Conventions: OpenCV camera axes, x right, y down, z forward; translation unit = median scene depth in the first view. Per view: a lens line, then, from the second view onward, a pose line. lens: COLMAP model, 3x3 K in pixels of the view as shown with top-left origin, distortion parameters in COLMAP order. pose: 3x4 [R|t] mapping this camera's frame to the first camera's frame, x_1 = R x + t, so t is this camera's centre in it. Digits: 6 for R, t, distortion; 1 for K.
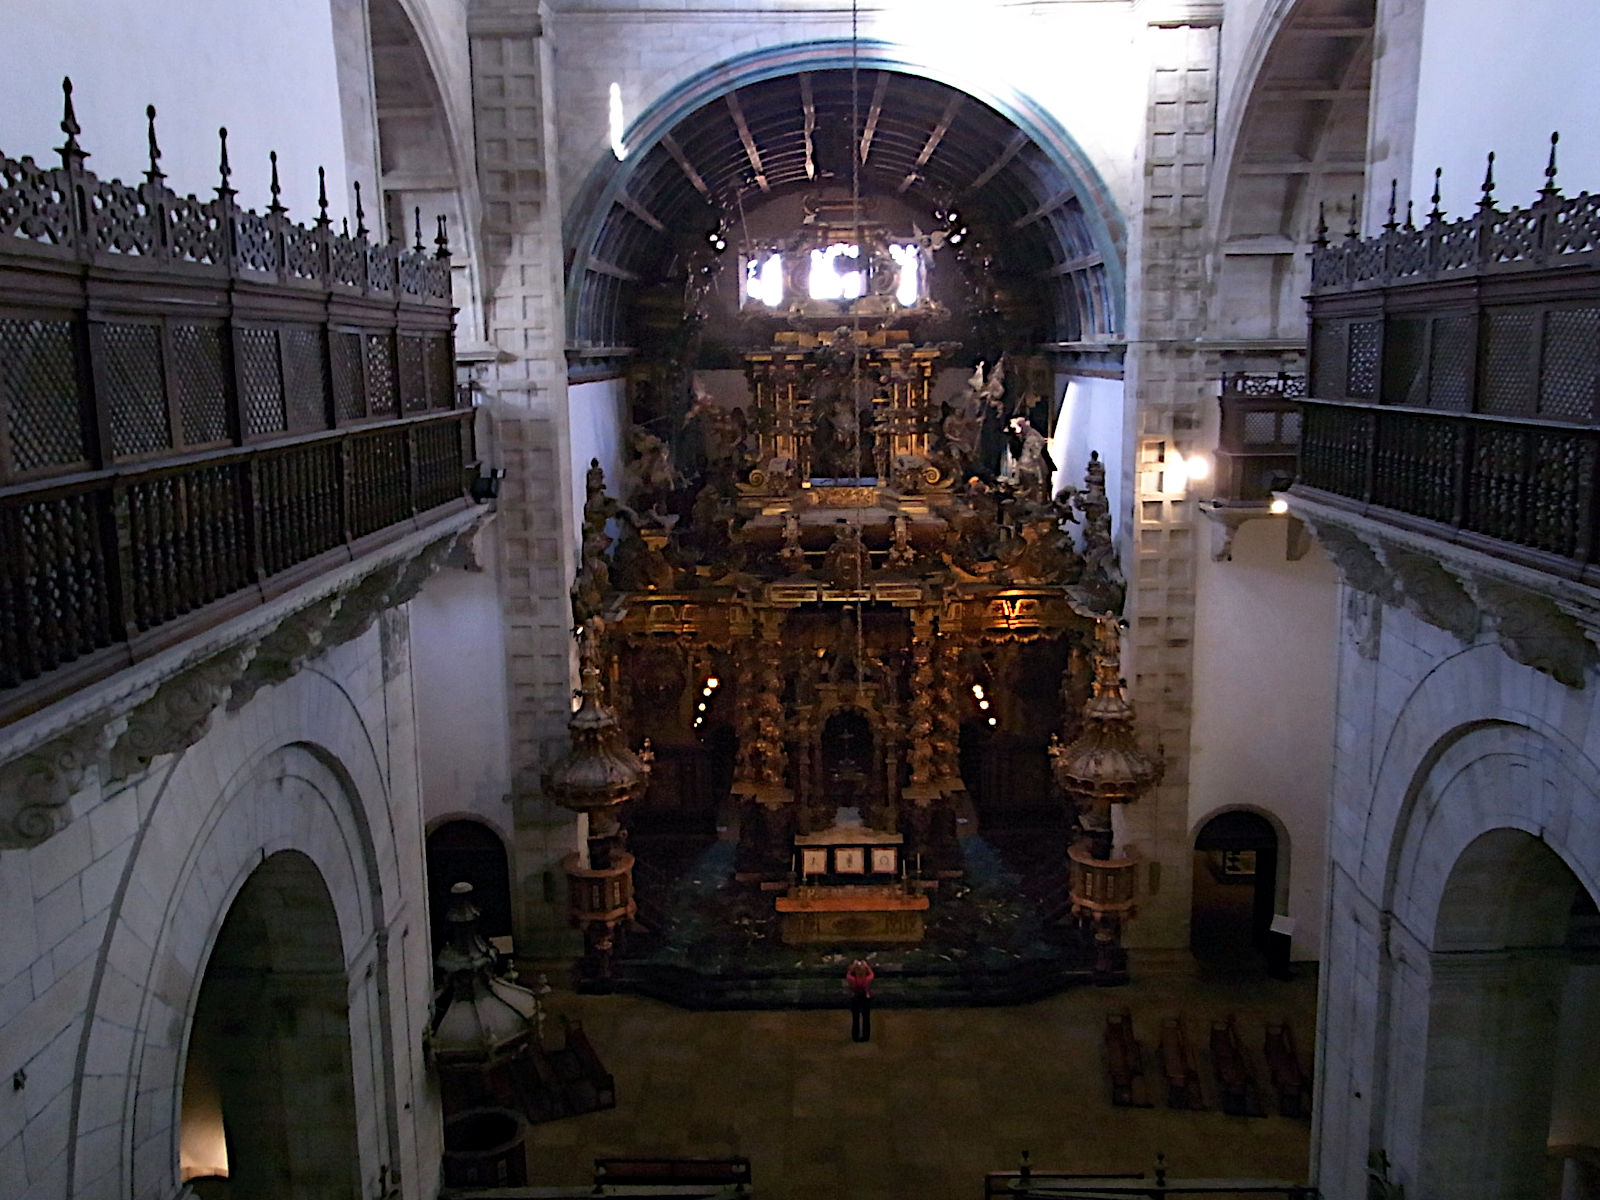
lens RADIAL K [[1410.9, 0, 800.0], [0, 1410.9, 600.0], [0, 0, 1]] dist [-0.085157, 0.005265]
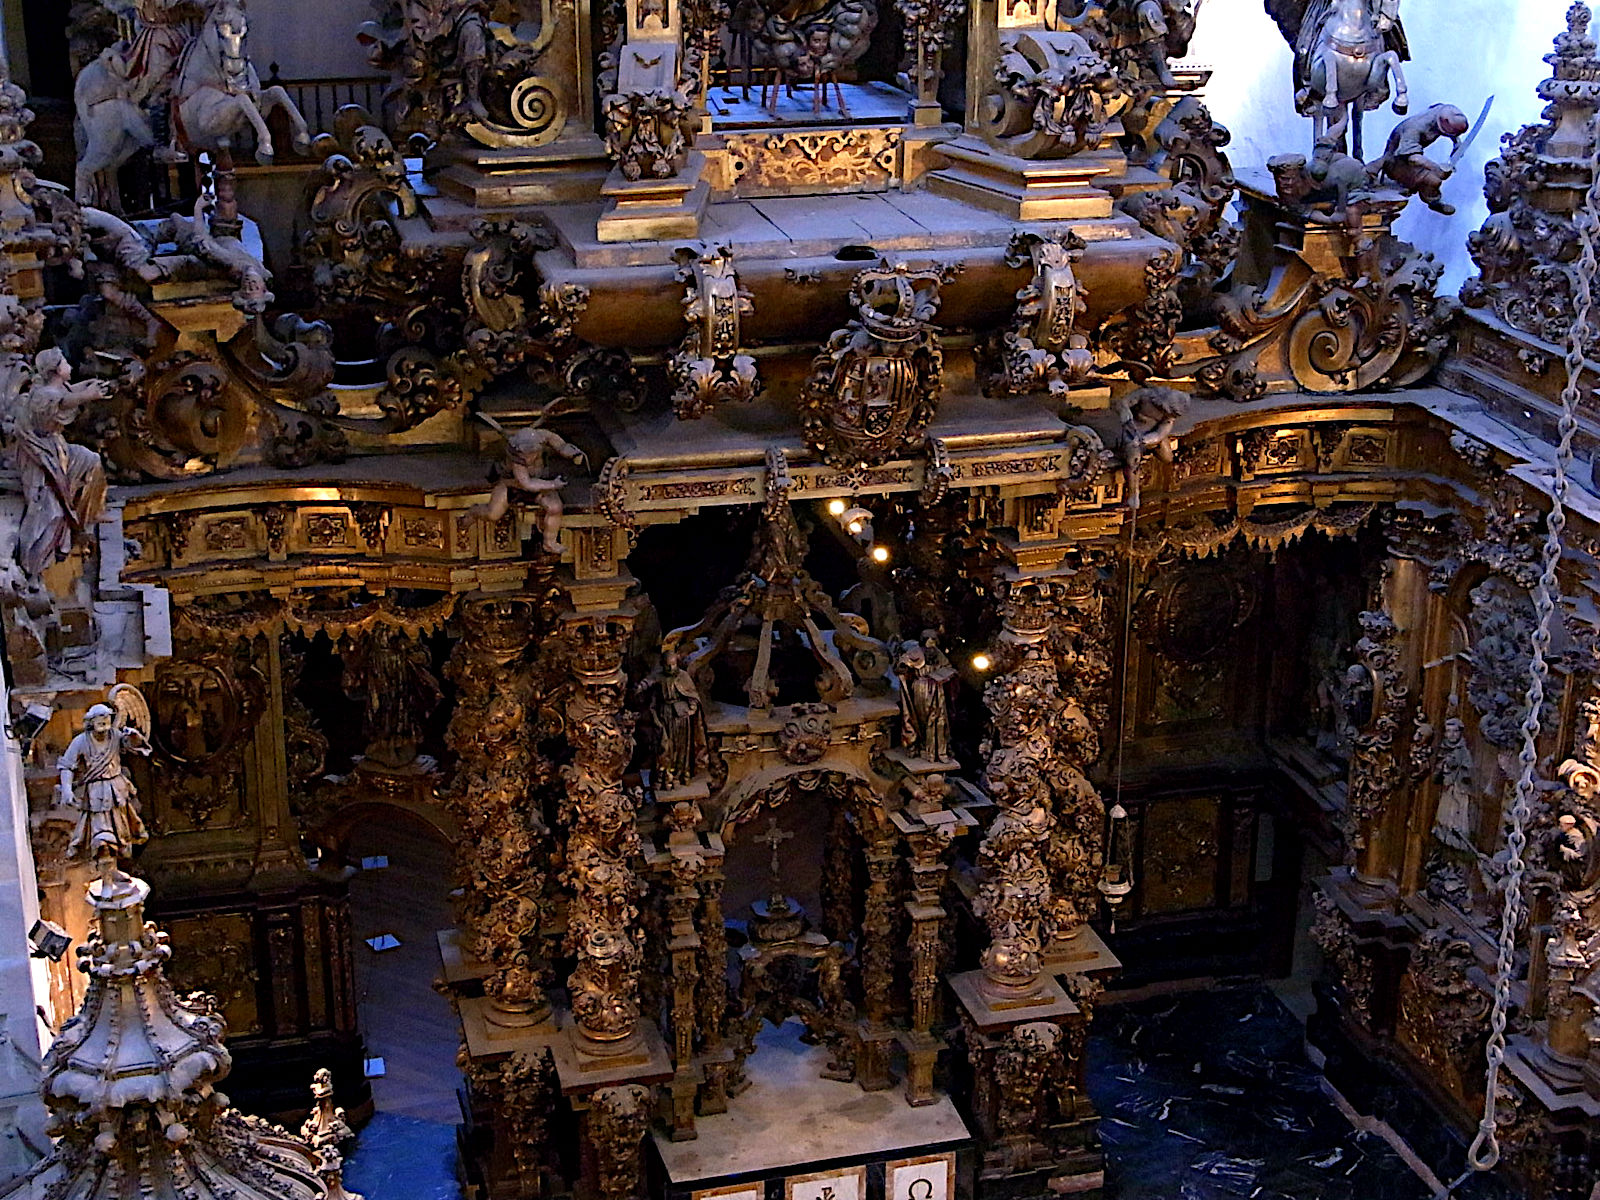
lens RADIAL K [[2468.2, 0, 800.0], [0, 2468.2, 600.0], [0, 0, 1]] dist [0.037634, 0.208396]
pose [[0.961750, -0.074869, 0.263500, -0.129646], [0.027402, 0.983395, 0.179399, -0.077798], [-0.272556, -0.165317, 0.947831, 0.469707]]
